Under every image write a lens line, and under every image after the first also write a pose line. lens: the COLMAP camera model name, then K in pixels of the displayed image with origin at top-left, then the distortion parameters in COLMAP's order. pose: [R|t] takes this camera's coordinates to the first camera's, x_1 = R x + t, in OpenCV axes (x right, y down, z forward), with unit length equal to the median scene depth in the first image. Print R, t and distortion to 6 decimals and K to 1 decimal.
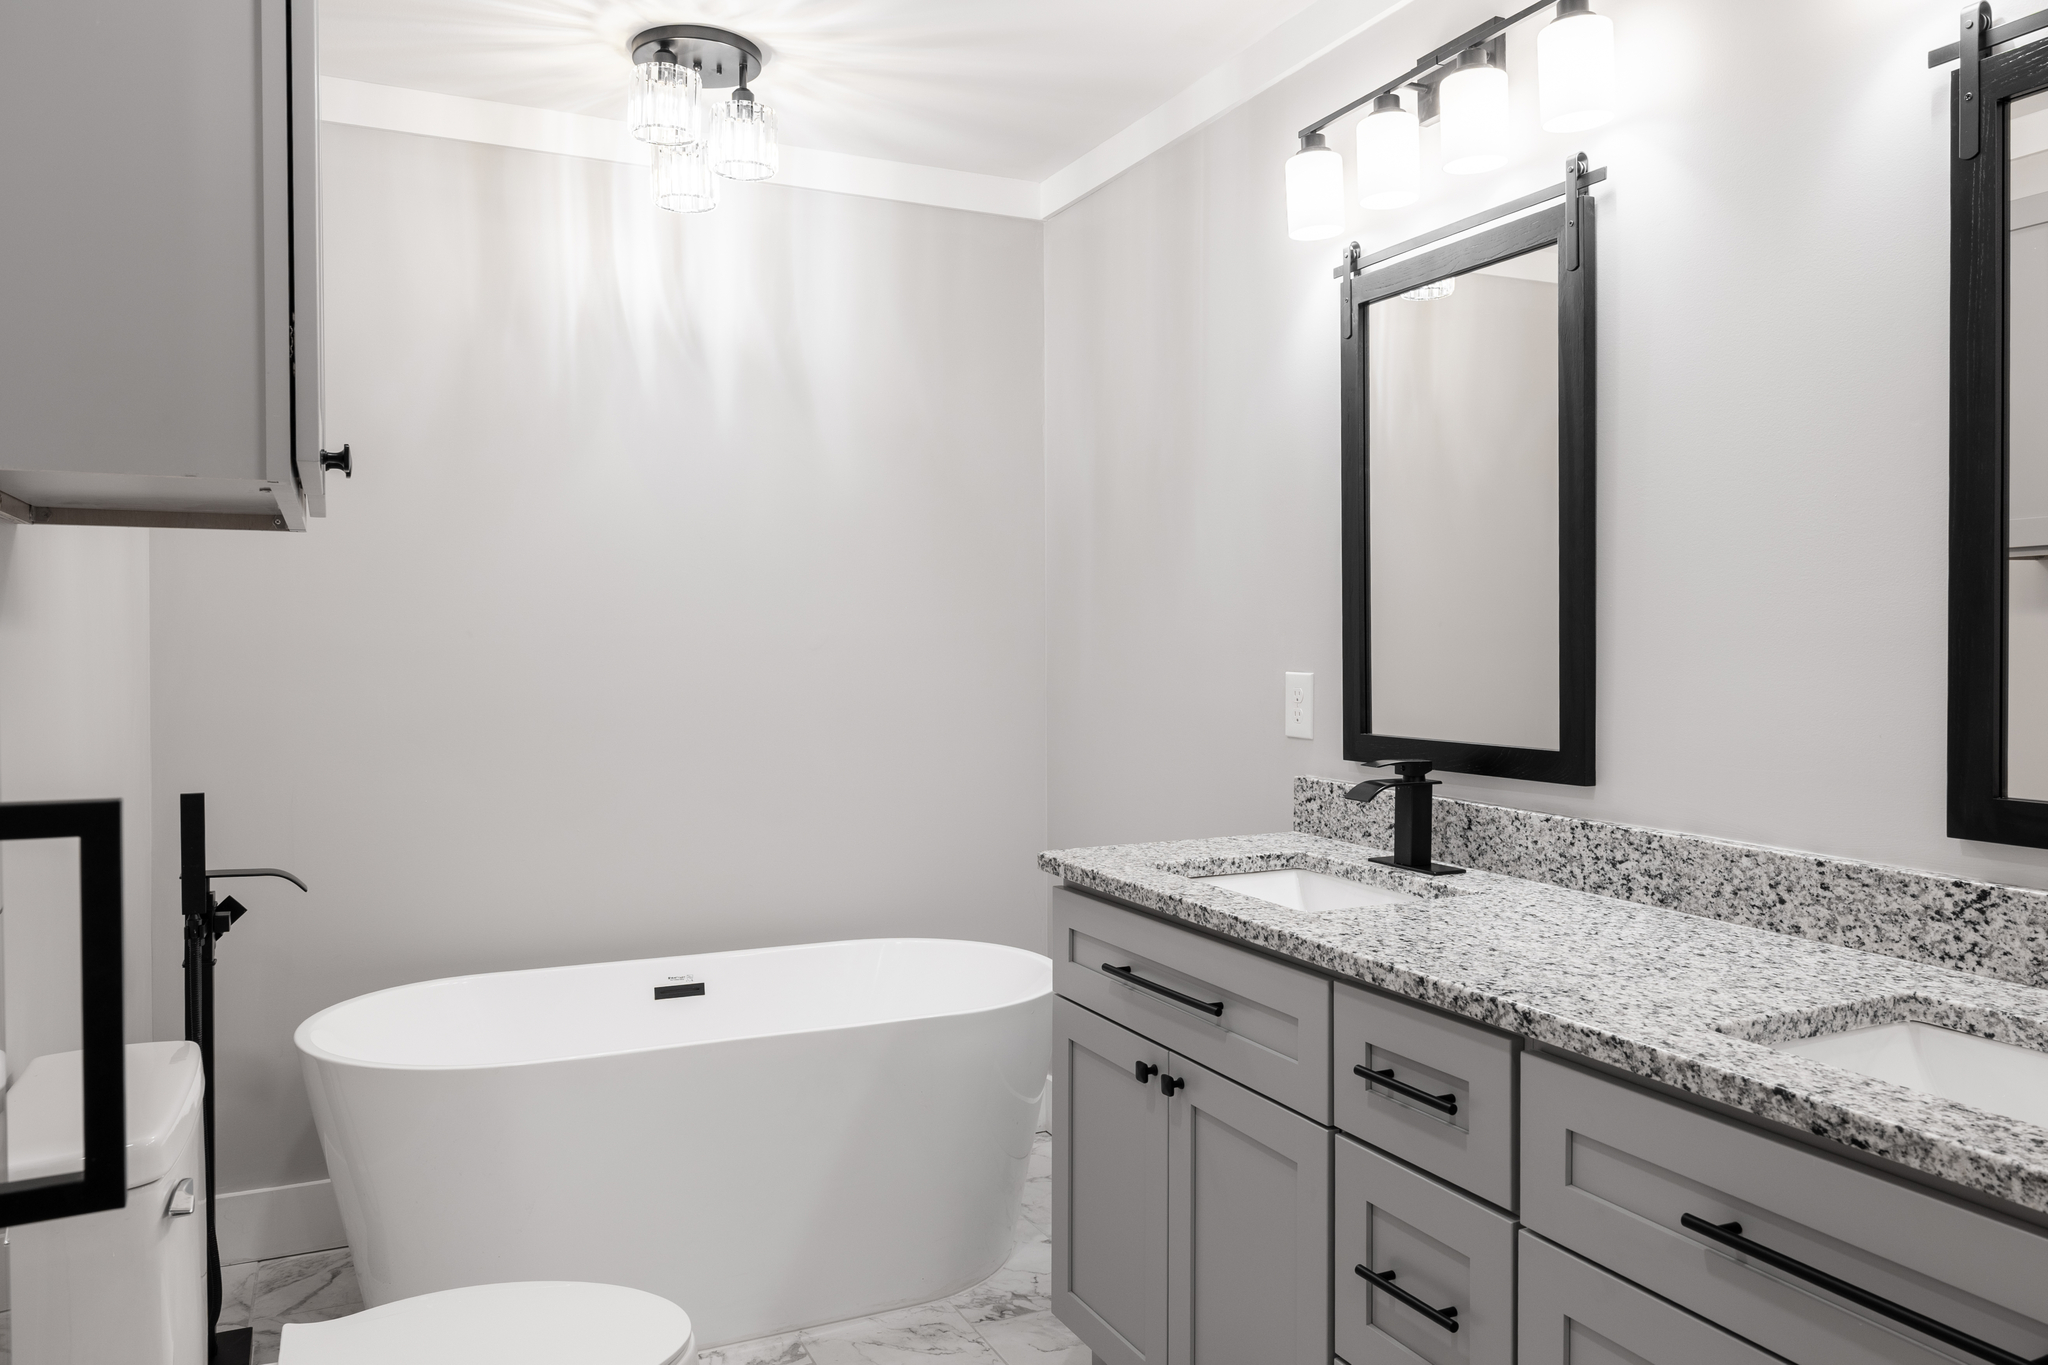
lens RADIAL K [[1396.1, 0, 948.2], [0, 1396.1, 661.5], [0, 0, 1]] dist [-0.000868, -0.001991]
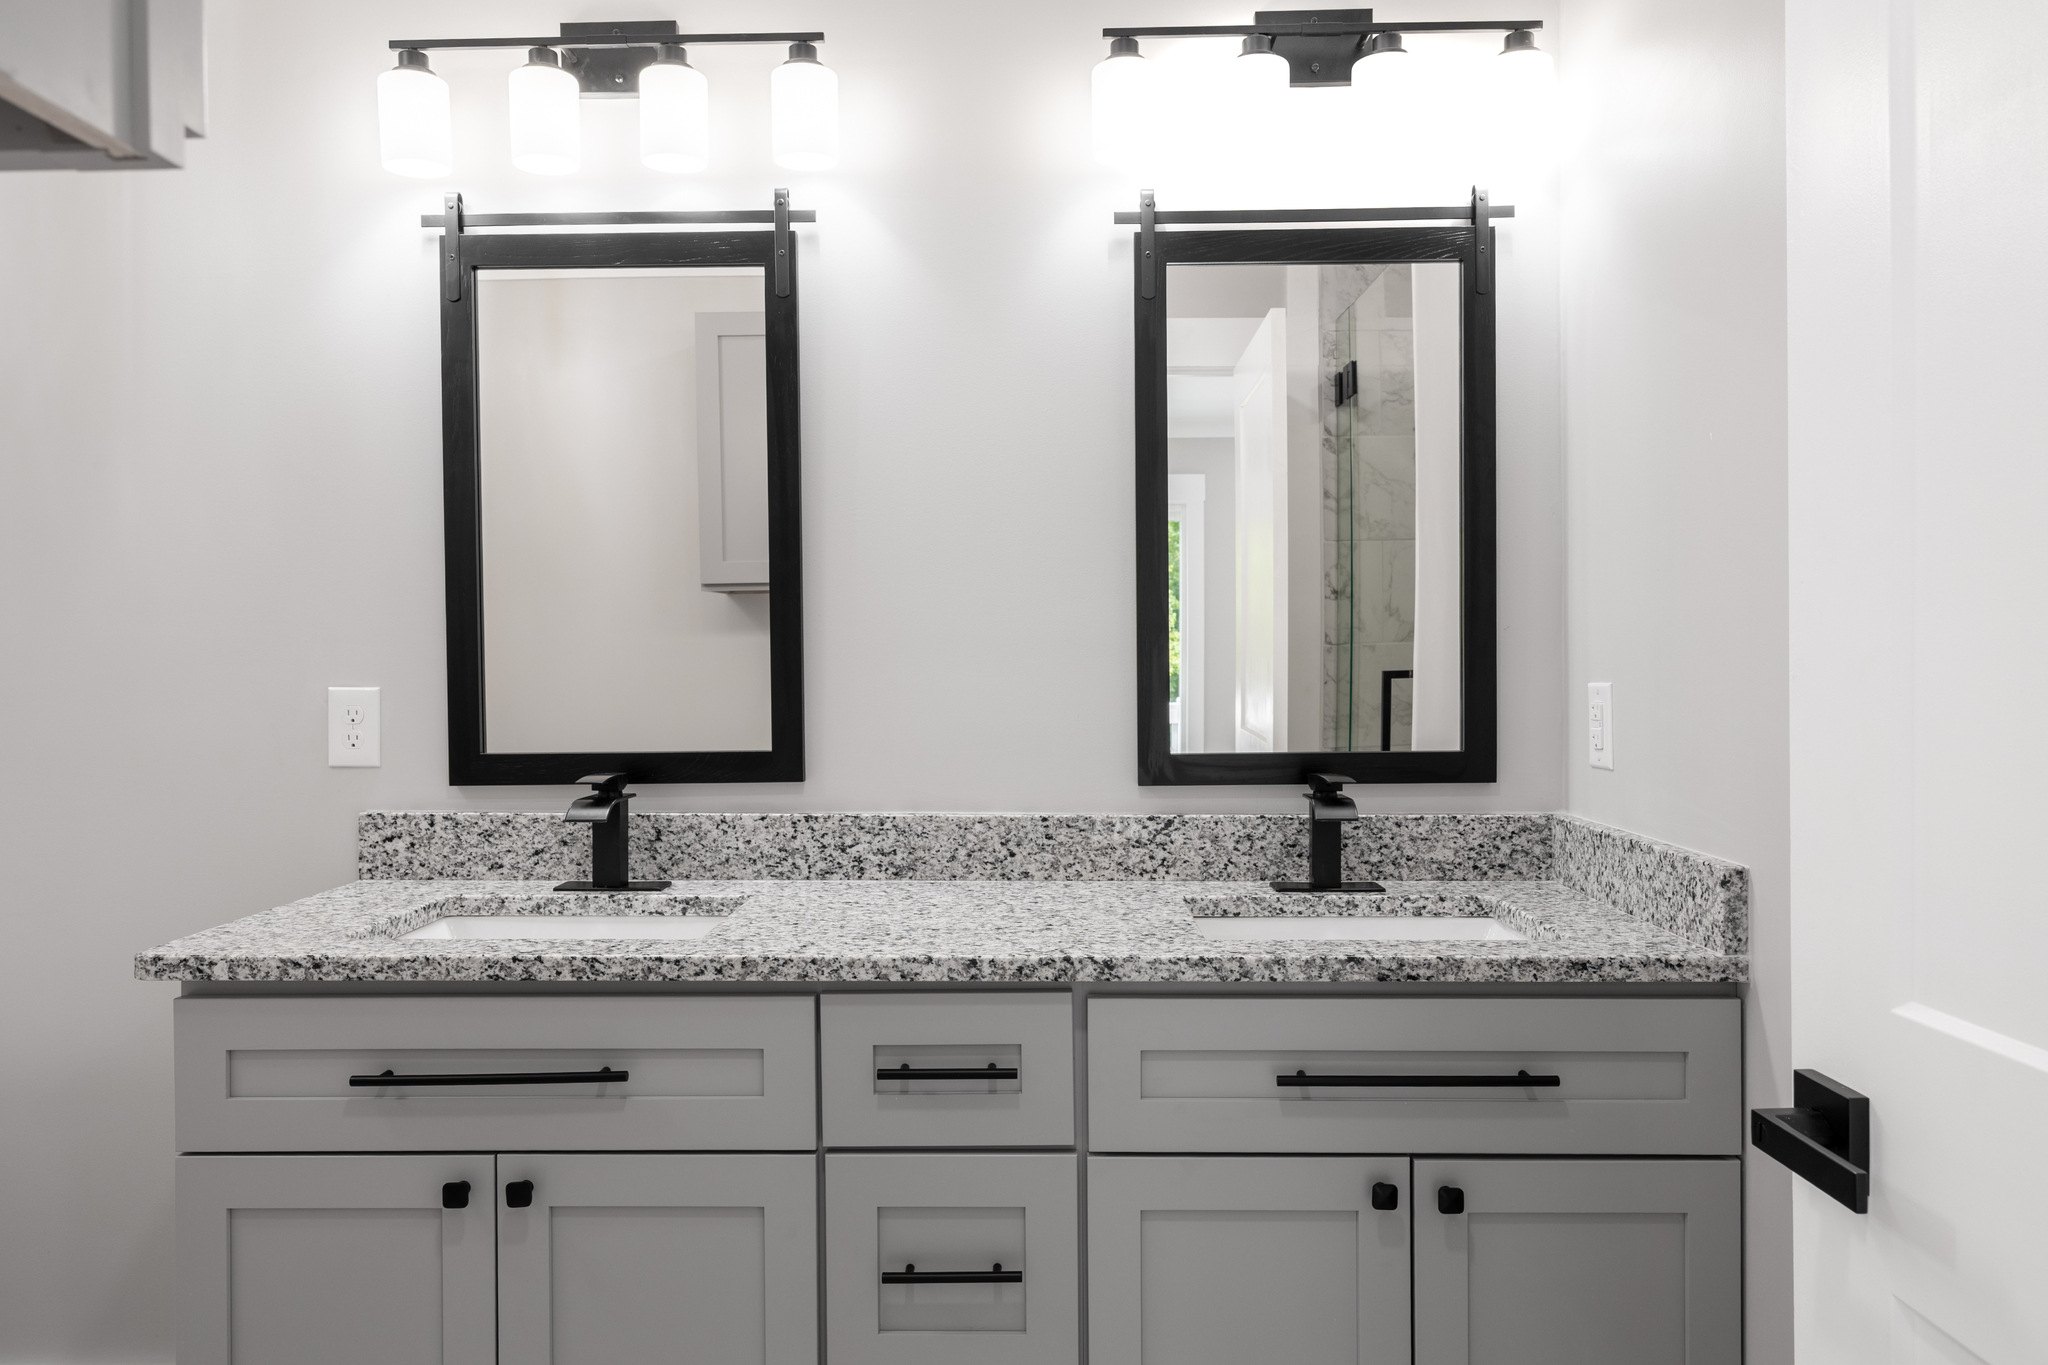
lens RADIAL K [[1407.9, 0, 1023.1], [0, 1407.9, 666.6], [0, 0, 1]] dist [-0.004012, -0.000780]
pose [[0.421250, -0.000451, 0.906944, -0.525364], [0.018731, 0.999791, -0.008203, 0.015637], [-0.906751, 0.020444, 0.421171, 0.458331]]
